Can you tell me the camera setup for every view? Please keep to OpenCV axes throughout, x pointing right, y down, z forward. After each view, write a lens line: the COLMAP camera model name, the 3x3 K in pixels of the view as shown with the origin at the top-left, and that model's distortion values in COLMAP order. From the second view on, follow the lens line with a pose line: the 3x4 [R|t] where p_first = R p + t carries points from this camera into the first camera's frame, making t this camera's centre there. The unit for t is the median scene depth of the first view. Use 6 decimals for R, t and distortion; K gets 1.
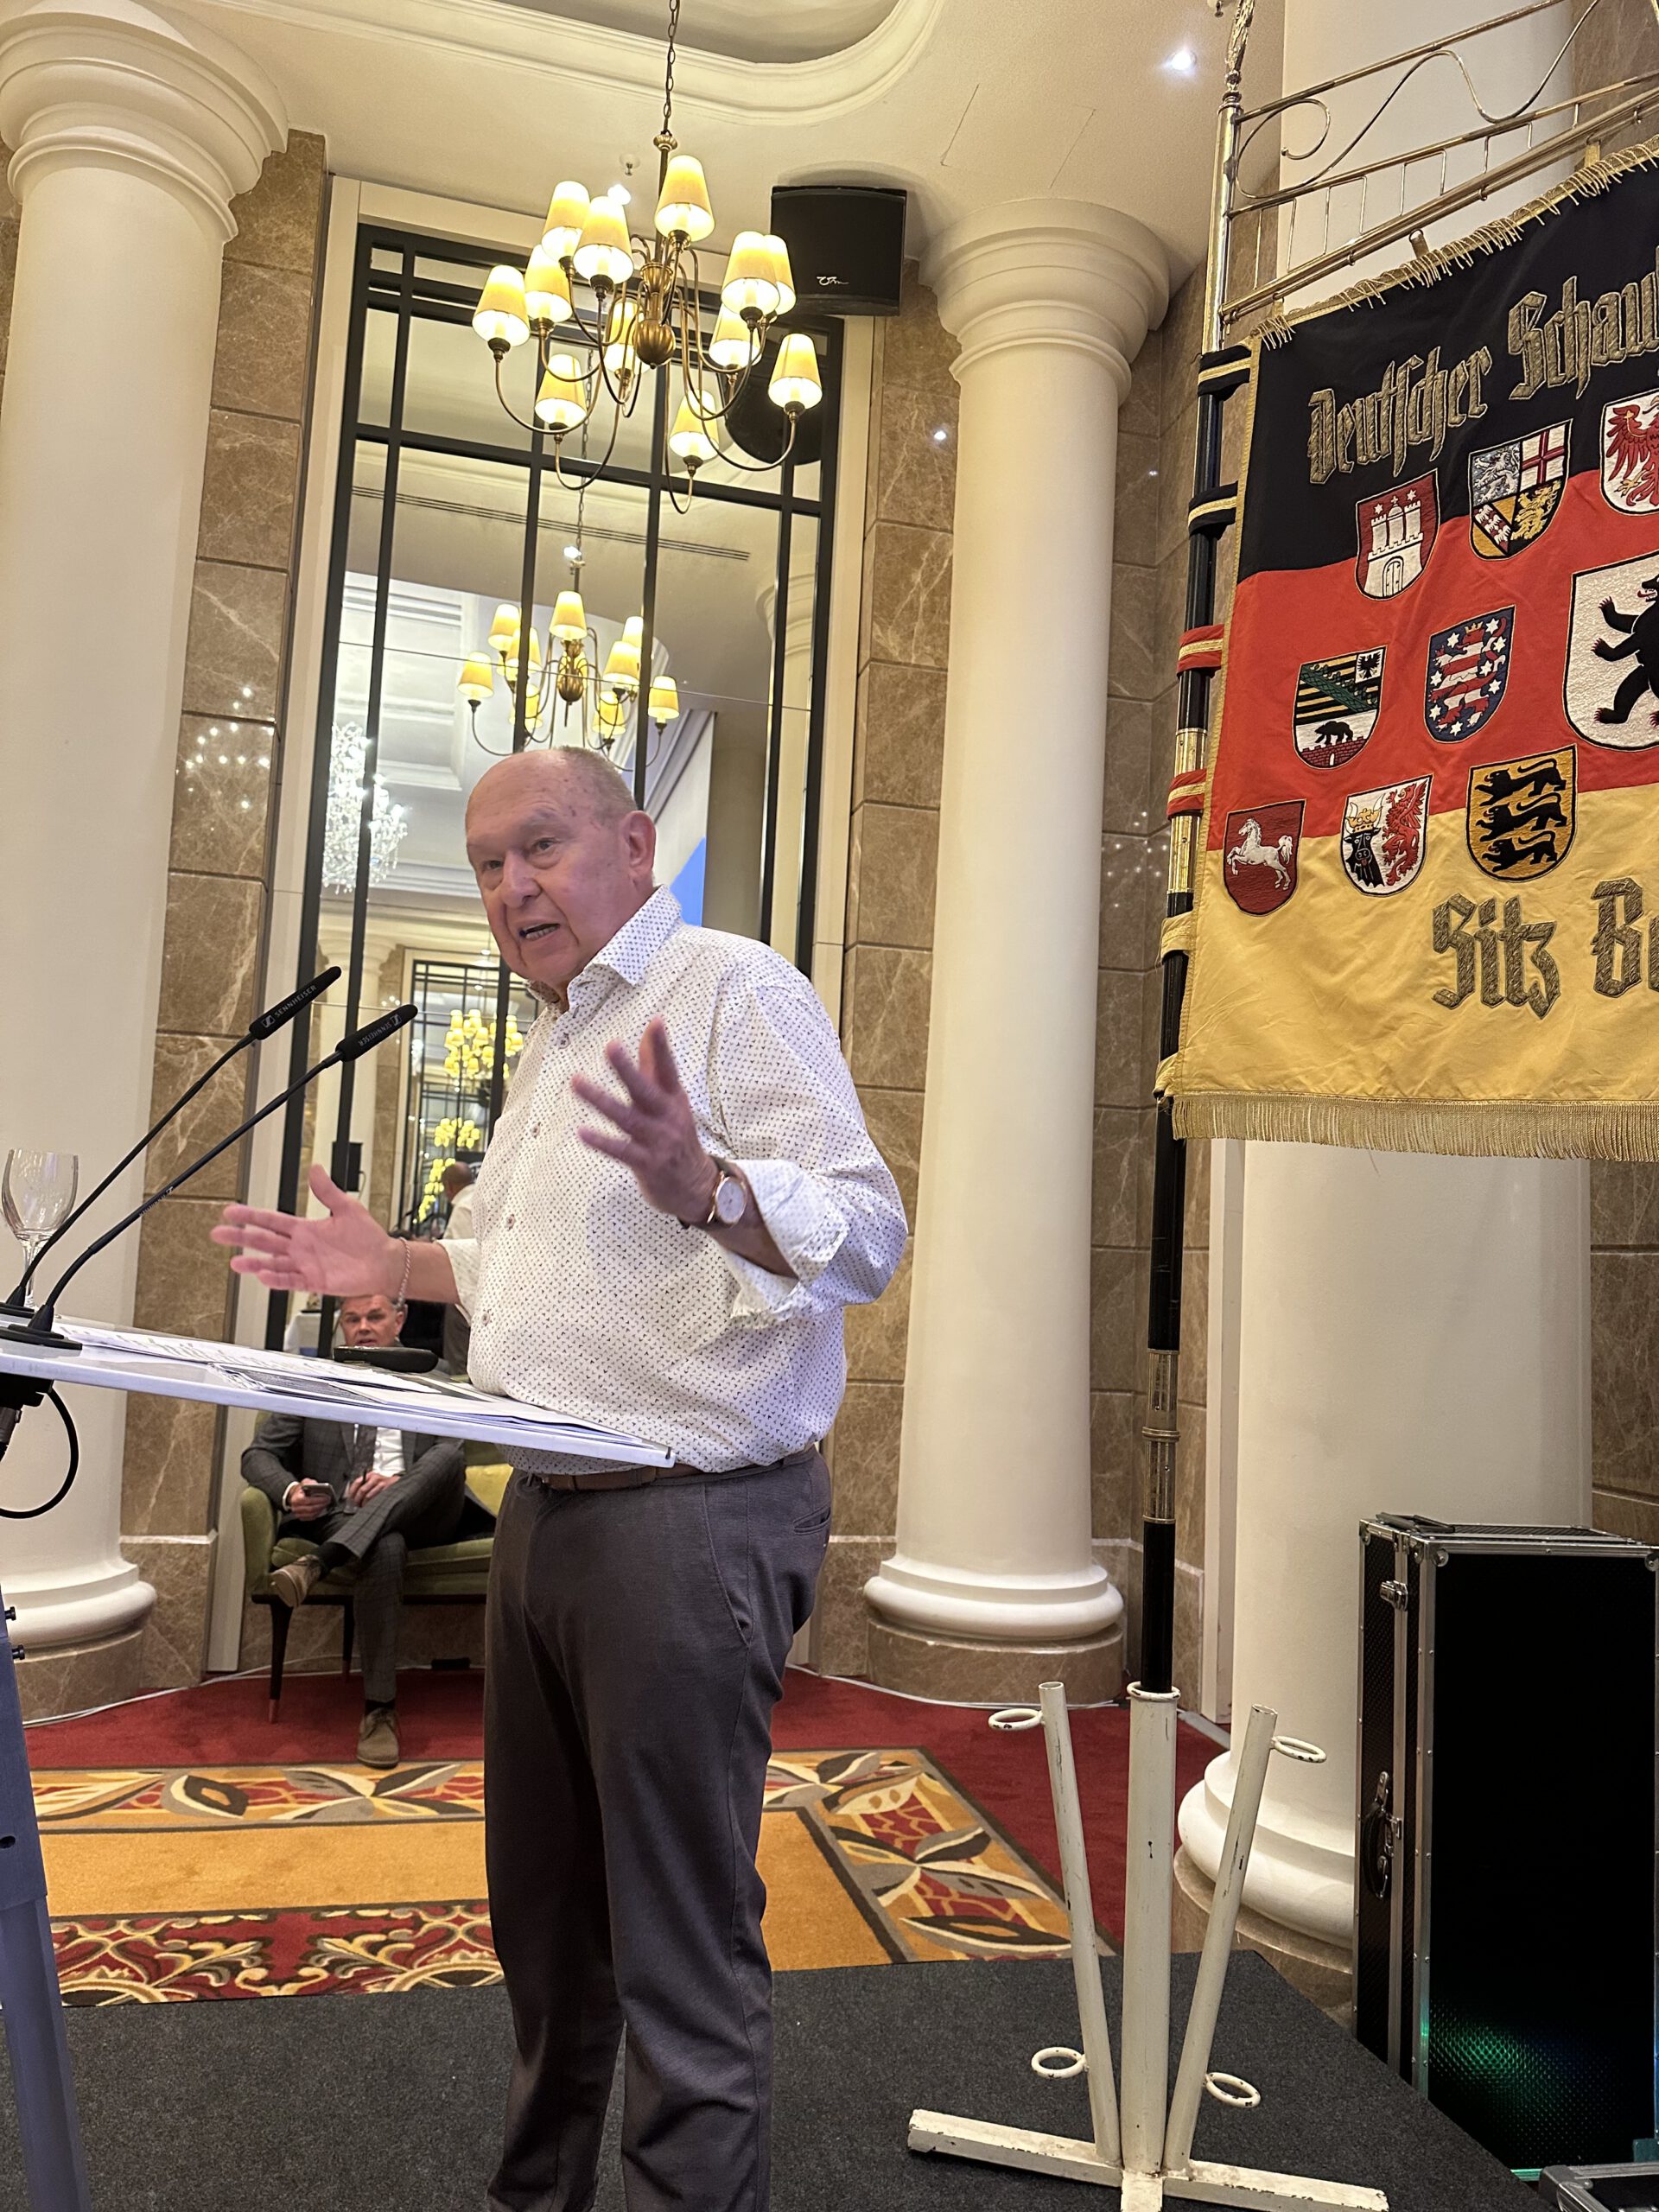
lens RADIAL K [[1562.1, 0, 826.4], [0, 1562.1, 1100.4], [0, 0, 1]] dist [0.113962, -0.184361]
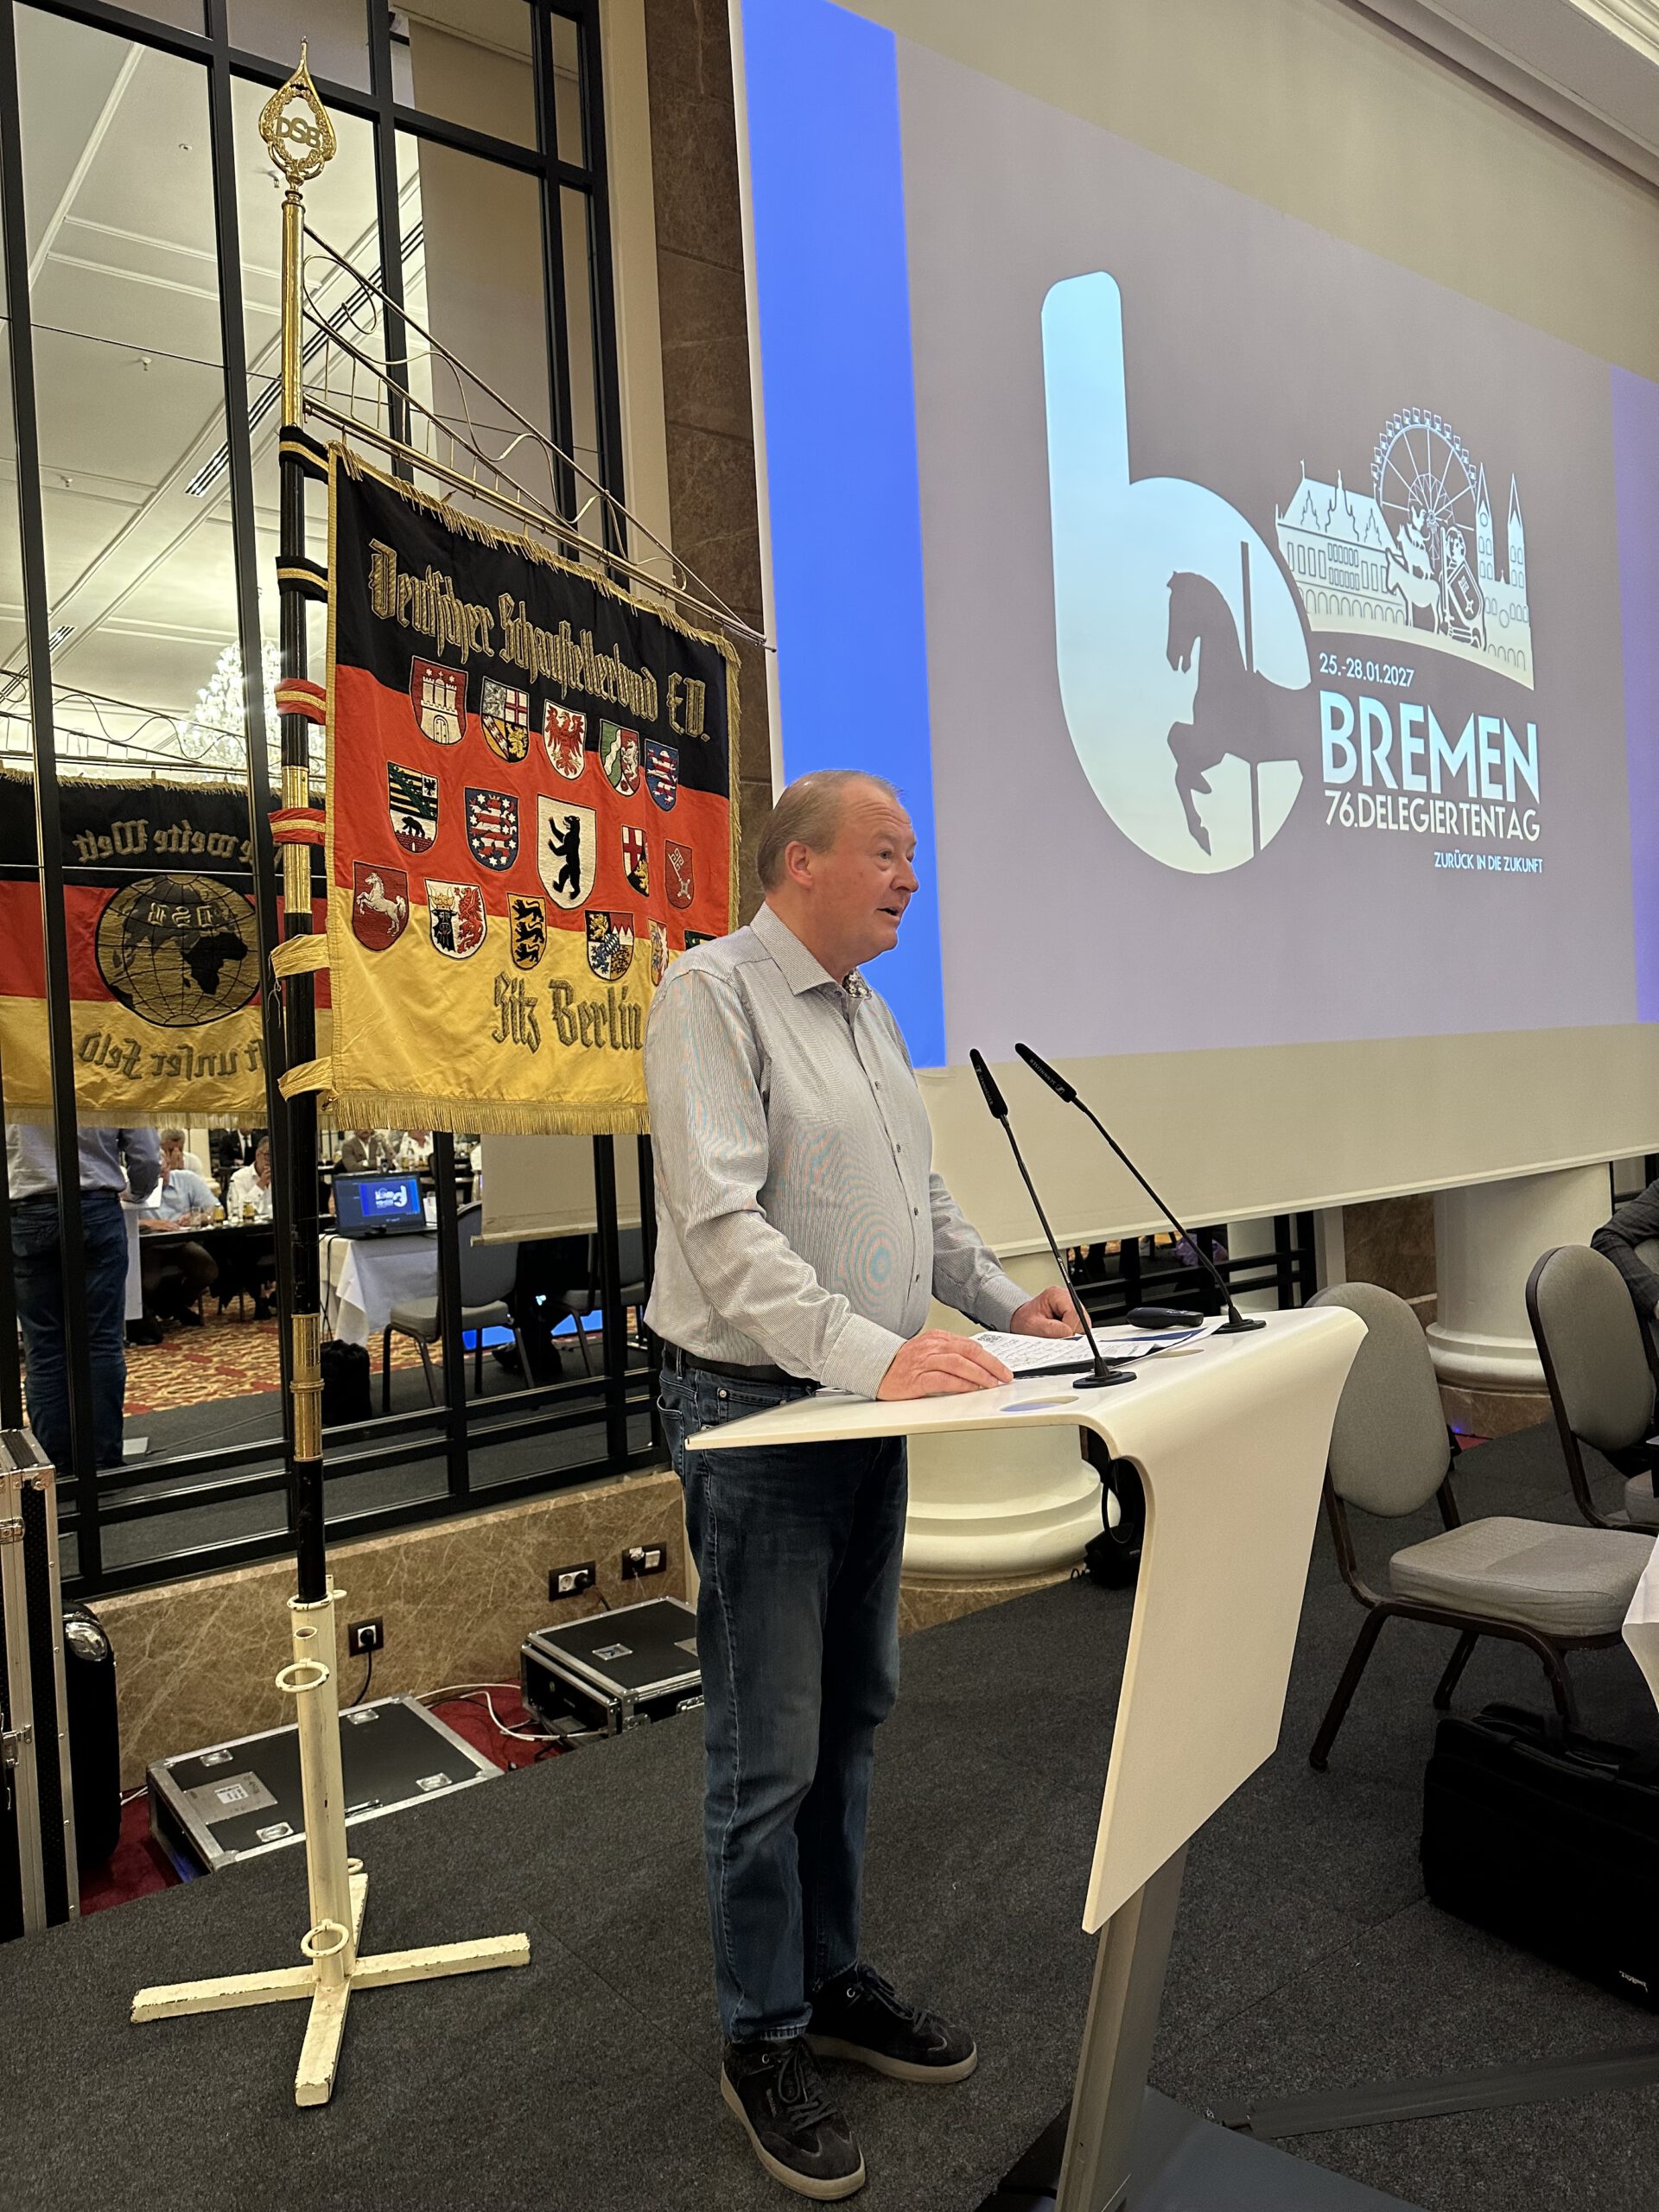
lens RADIAL K [[1565.5, 0, 829.5], [0, 1565.5, 1106.0], [0, 0, 1]] dist [0.200910, -0.407425]
pose [[-0.401893, -0.053103, 0.914146, -1.114899], [-0.069989, 0.997178, 0.027157, -0.057167], [-0.913008, -0.053066, -0.404475, 1.250957]]
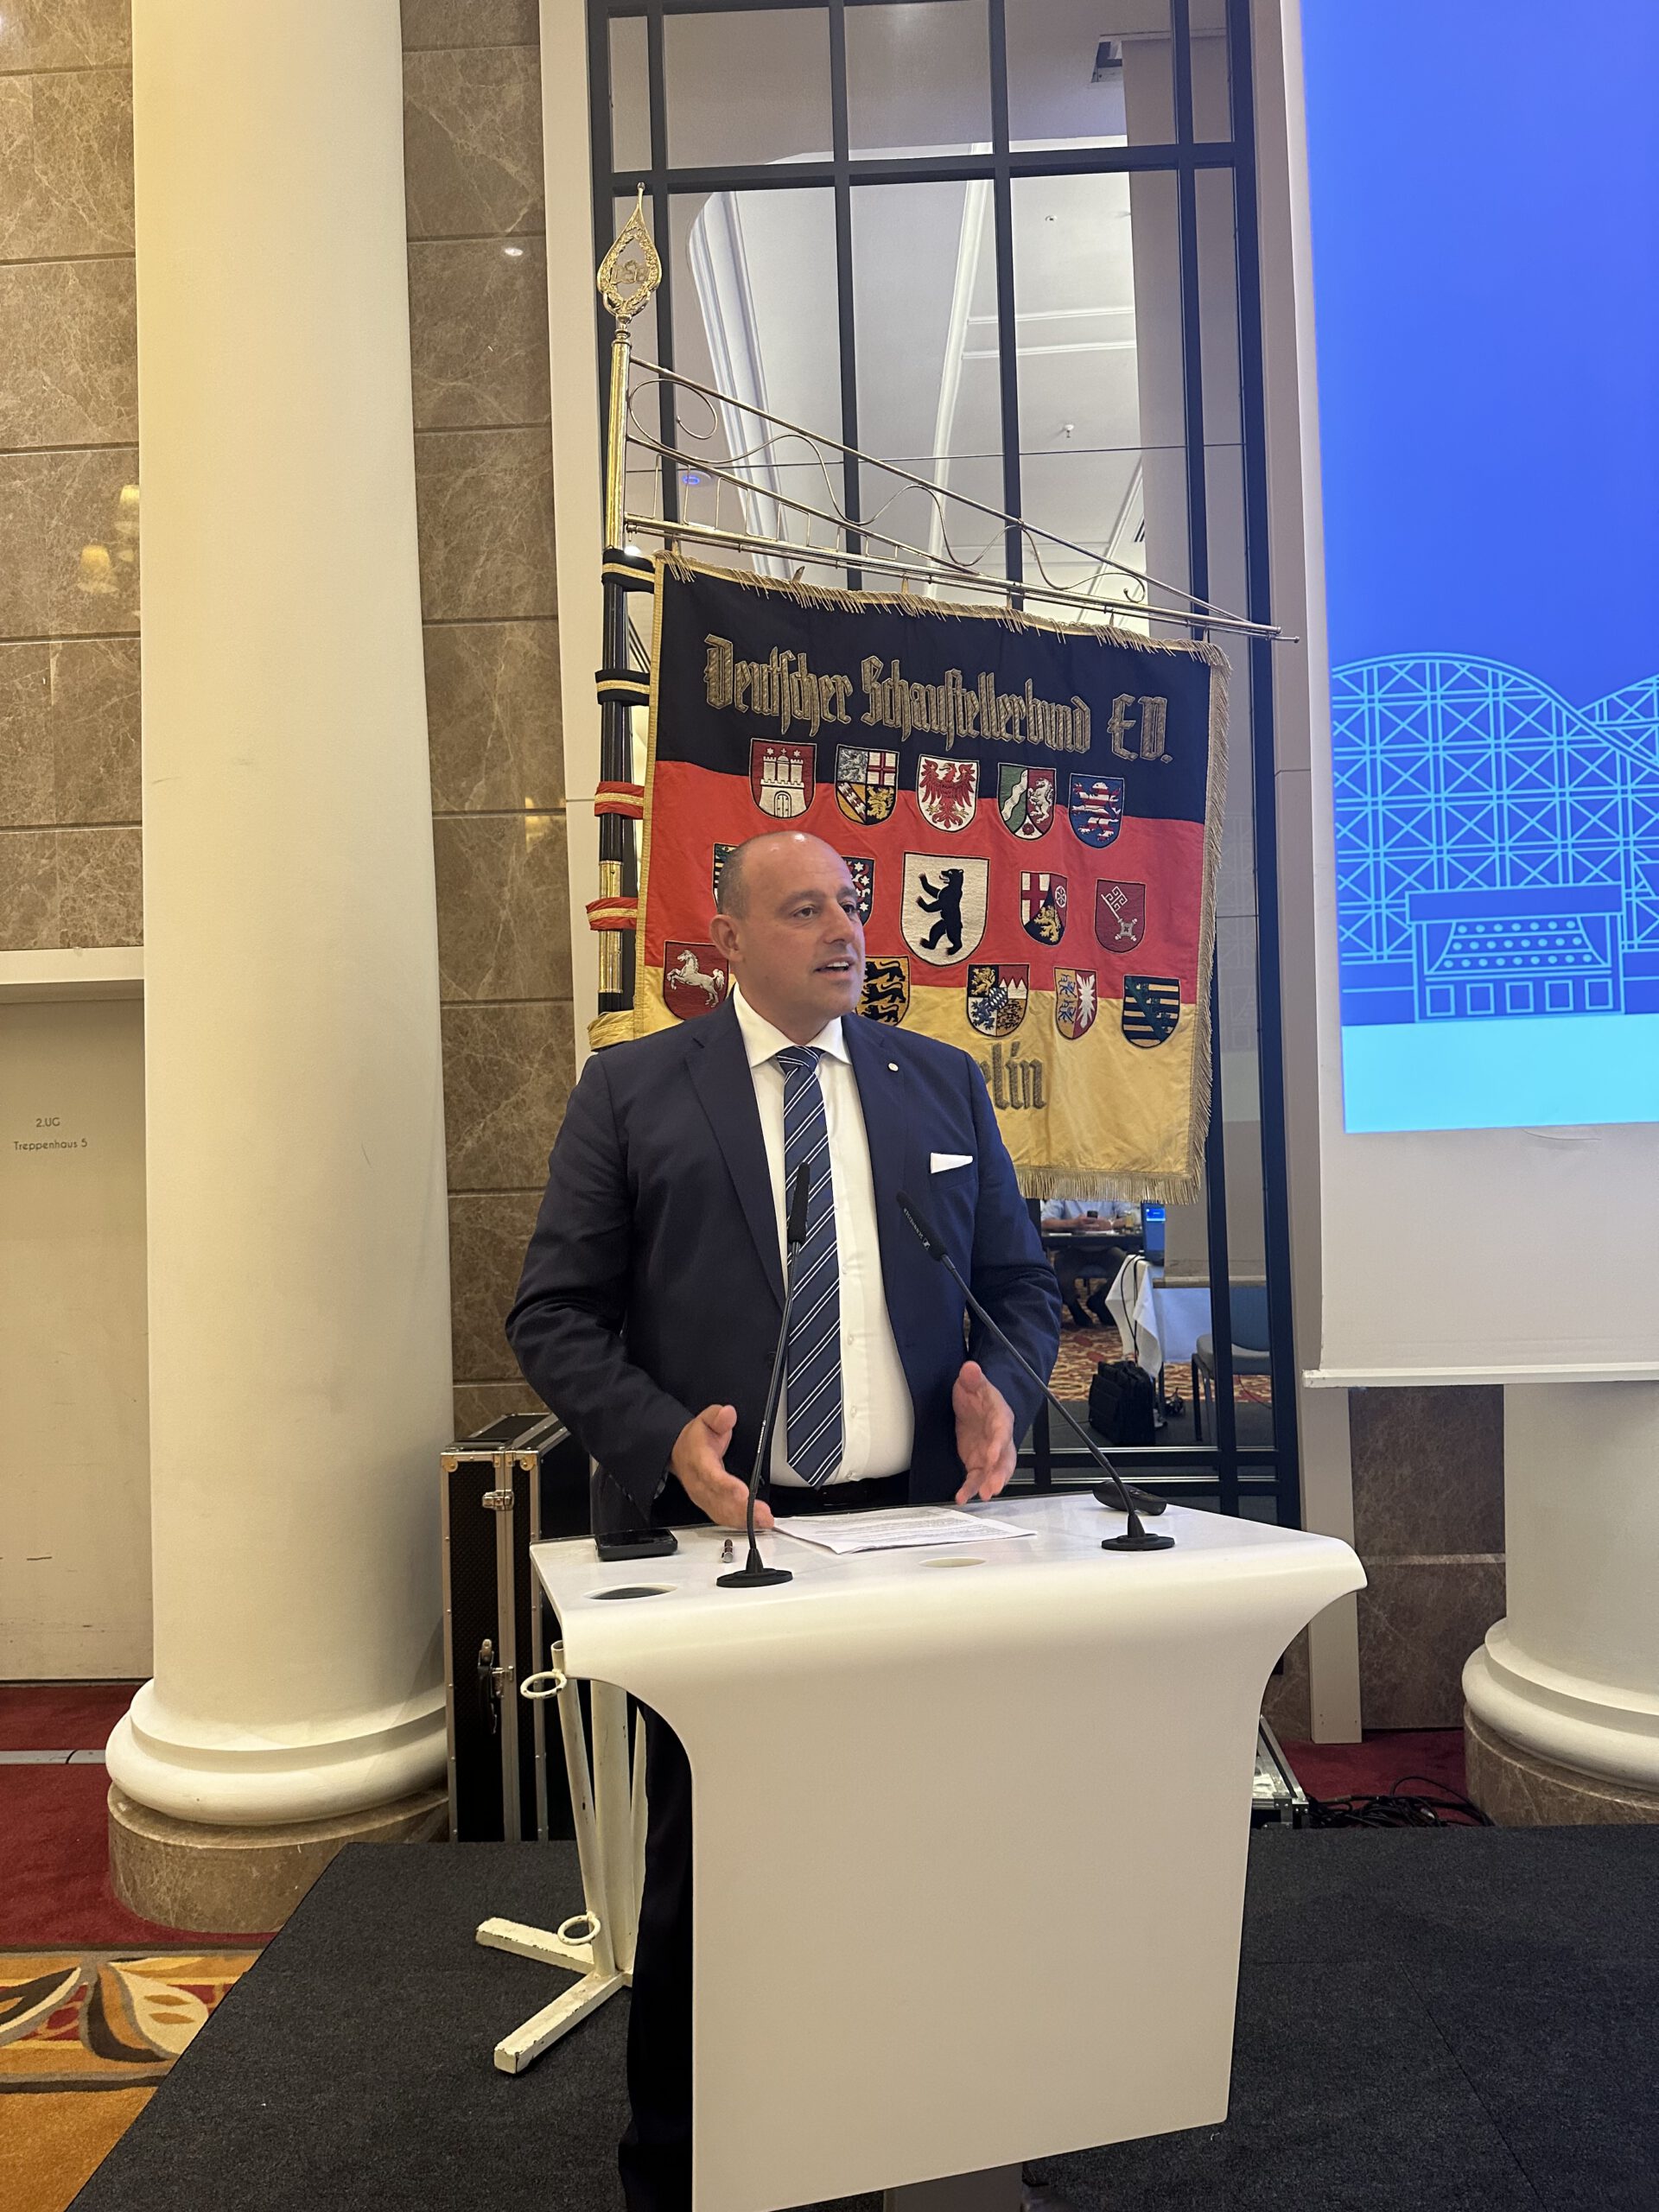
lens RADIAL K [[1558.8, 0, 814.7], [0, 1558.8, 1115.3], [0, 0, 1]] dist [0.184602, -0.310964]
pose [[0.275698, -0.058236, 0.959479, -1.061890], [-0.057772, 0.995355, 0.077014, -0.157311], [-0.959507, -0.076664, 0.271053, 0.557167]]
